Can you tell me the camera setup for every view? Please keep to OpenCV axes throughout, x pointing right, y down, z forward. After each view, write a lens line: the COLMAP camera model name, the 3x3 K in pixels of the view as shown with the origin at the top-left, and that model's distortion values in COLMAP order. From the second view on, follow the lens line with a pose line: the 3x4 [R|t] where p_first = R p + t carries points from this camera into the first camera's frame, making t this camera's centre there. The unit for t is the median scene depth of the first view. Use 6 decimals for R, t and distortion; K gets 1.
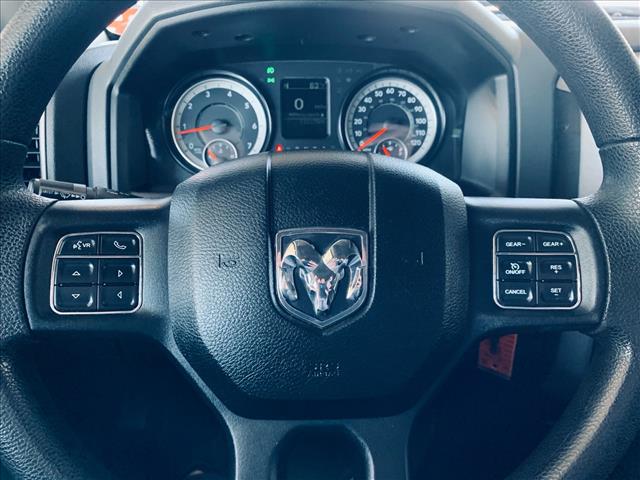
lens RADIAL K [[491.0, 0, 322.4], [0, 491.0, 244.7], [0, 0, 1]] dist [0.015774, -0.023334]
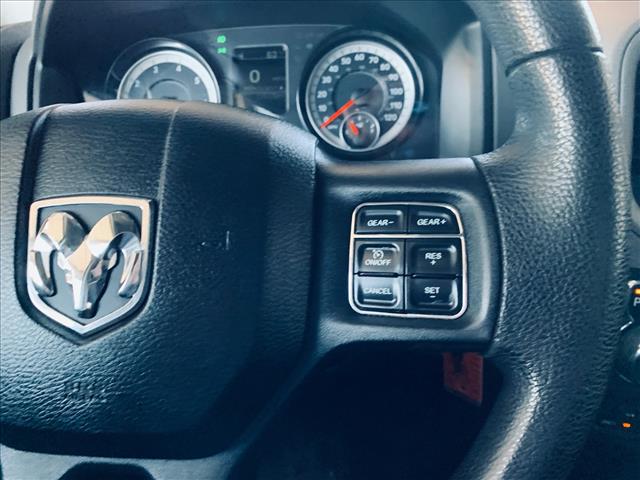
lens RADIAL K [[491.0, 0, 335.9], [0, 491.0, 243.5], [0, 0, 1]] dist [0.015774, -0.023334]
pose [[0.989239, 0.007652, -0.146111, 0.229545], [-0.009514, 0.999882, -0.012045, 0.019964], [0.146002, 0.013306, 0.989195, 0.162632]]
